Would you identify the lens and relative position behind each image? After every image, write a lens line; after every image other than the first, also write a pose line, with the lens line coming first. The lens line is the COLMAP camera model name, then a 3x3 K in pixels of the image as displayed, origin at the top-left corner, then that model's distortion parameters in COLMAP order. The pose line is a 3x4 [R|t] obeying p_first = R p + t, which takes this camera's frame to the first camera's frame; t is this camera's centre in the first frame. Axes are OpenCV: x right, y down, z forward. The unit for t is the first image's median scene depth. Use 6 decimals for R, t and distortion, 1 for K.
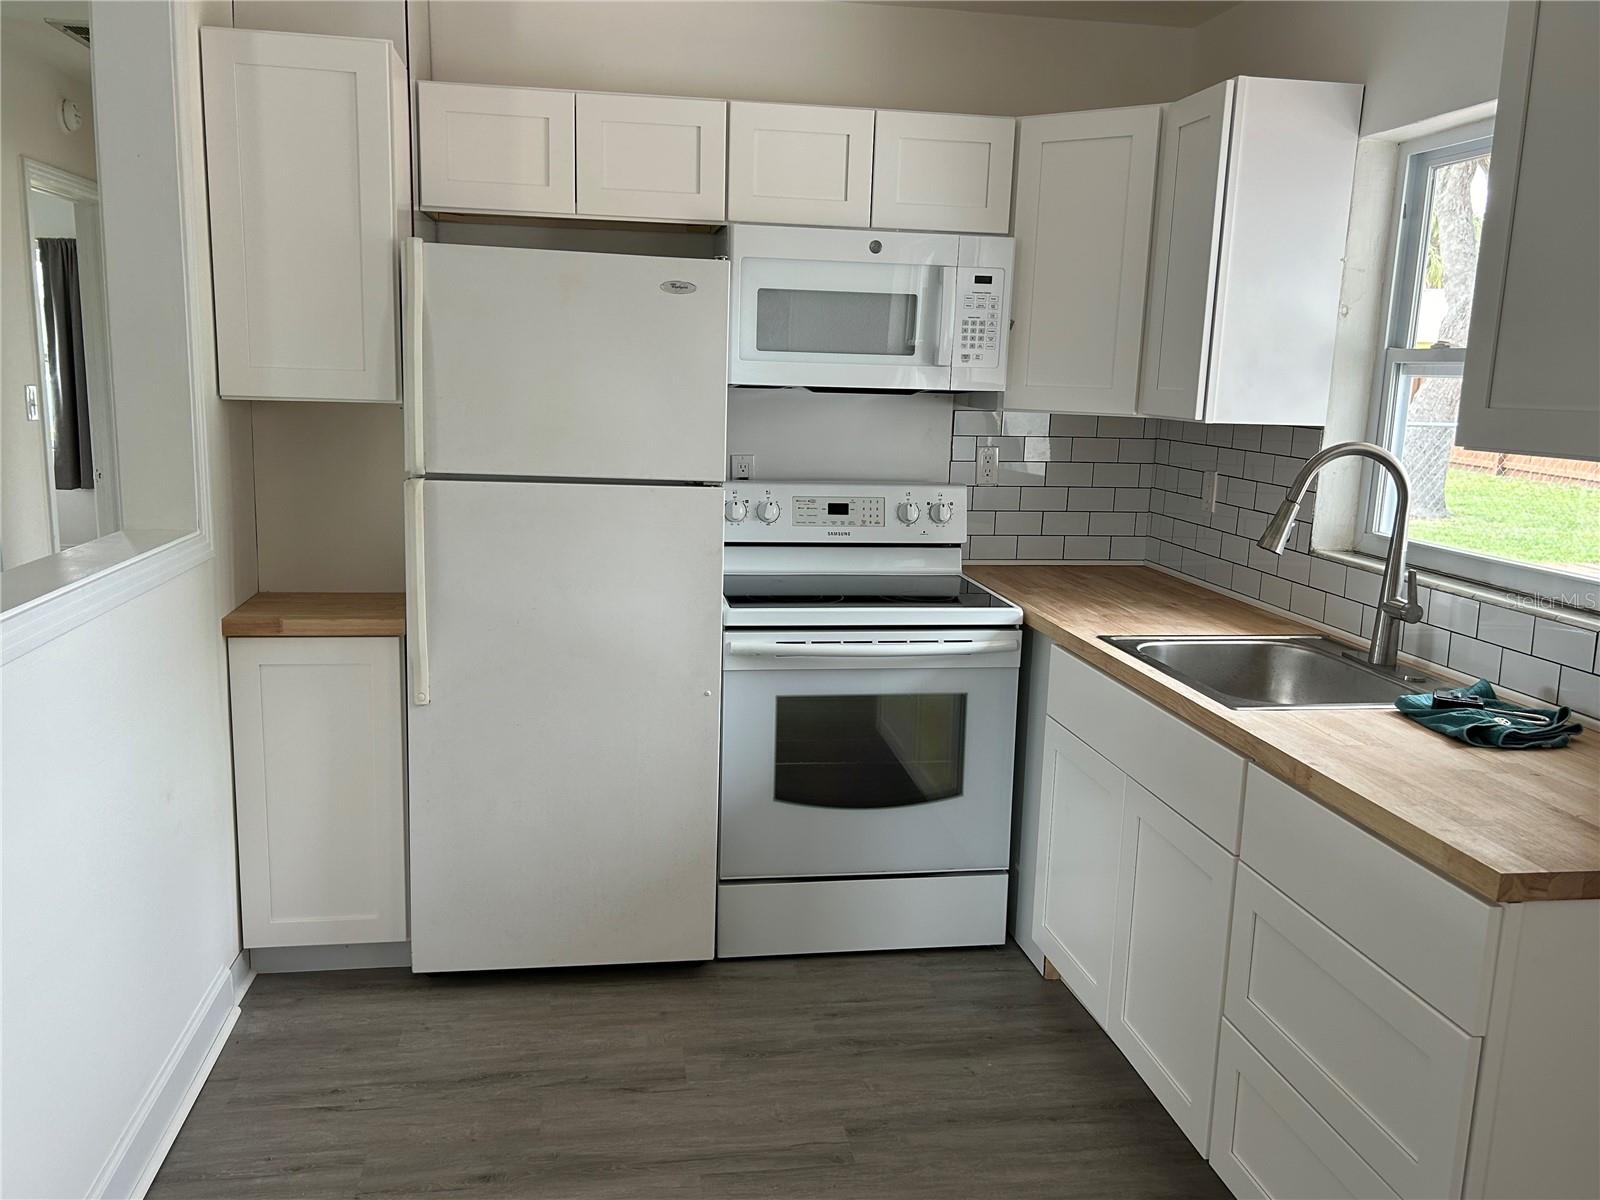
lens RADIAL K [[1255.2, 0, 846.9], [0, 1255.2, 598.1], [0, 0, 1]] dist [0.091137, -0.138593]
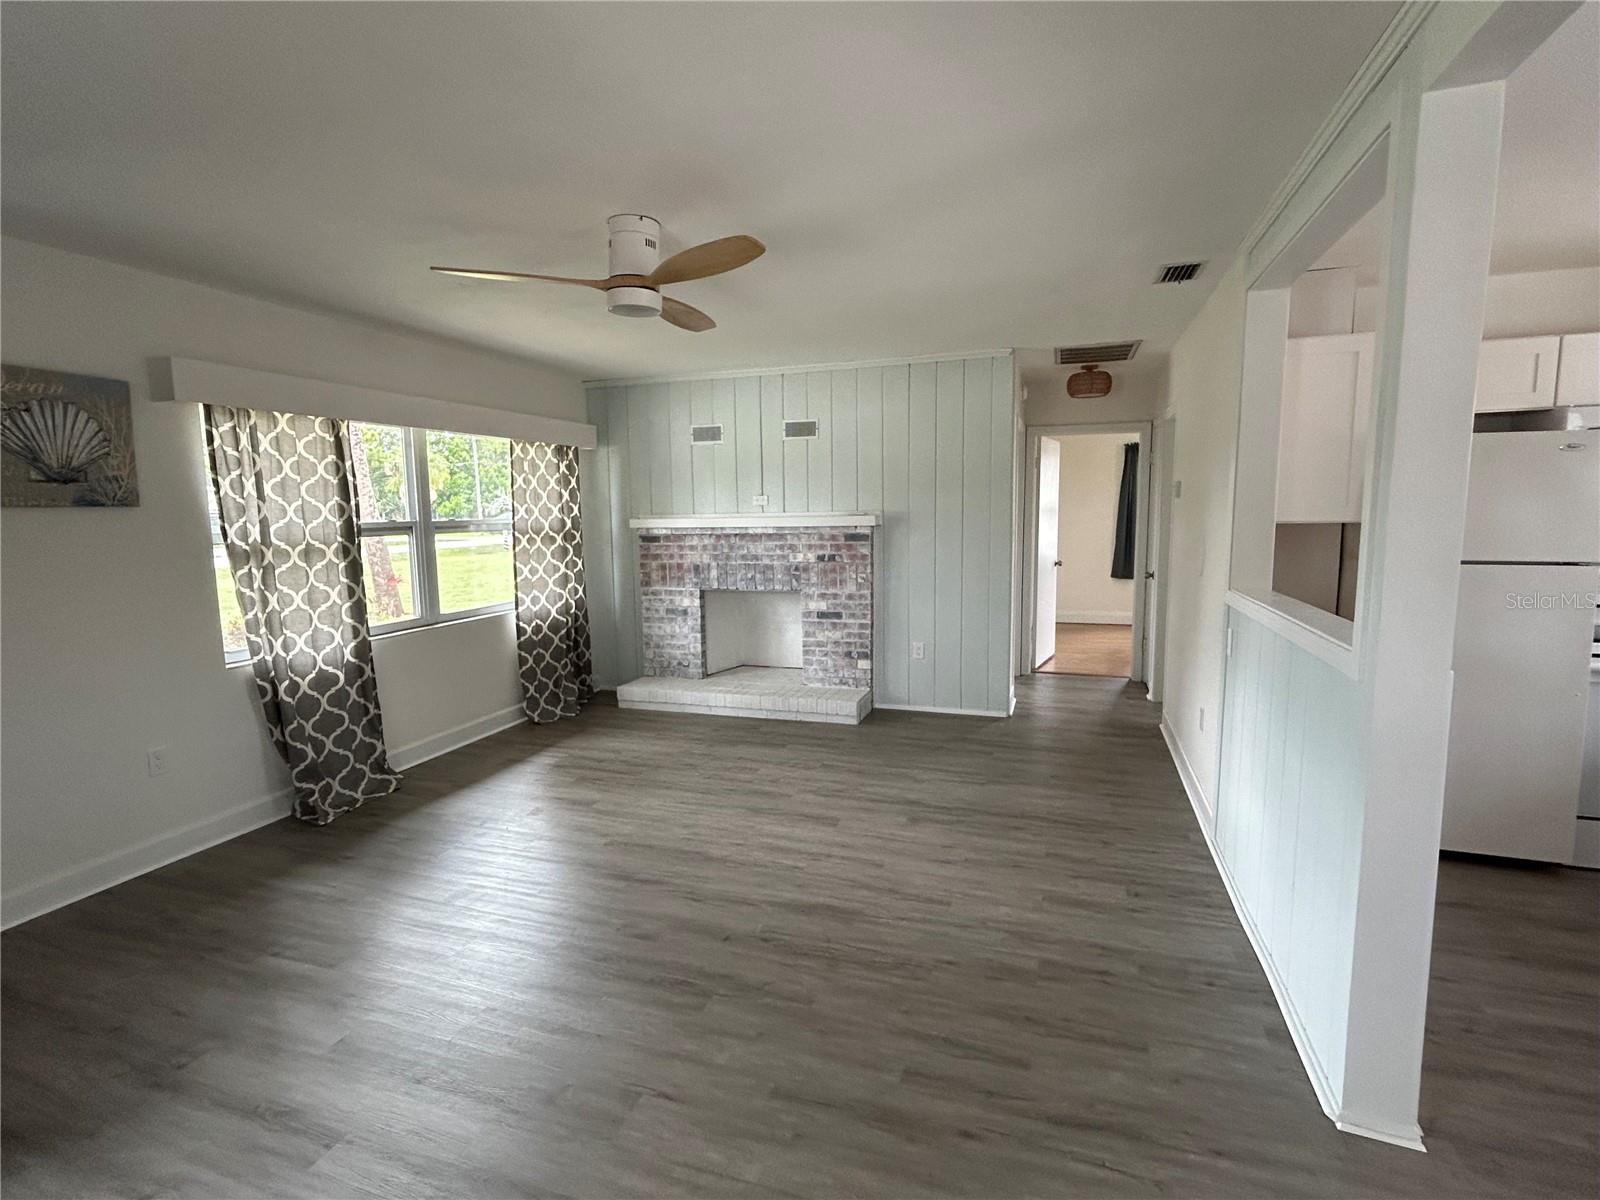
lens RADIAL K [[777.5, 0, 801.4], [0, 777.5, 588.3], [0, 0, 1]] dist [0.000890, 0.008521]
pose [[0.882741, 0.006695, -0.469812, -0.499859], [-0.043968, 0.996688, -0.068409, 0.050389], [0.467798, 0.081044, 0.880112, -0.343591]]
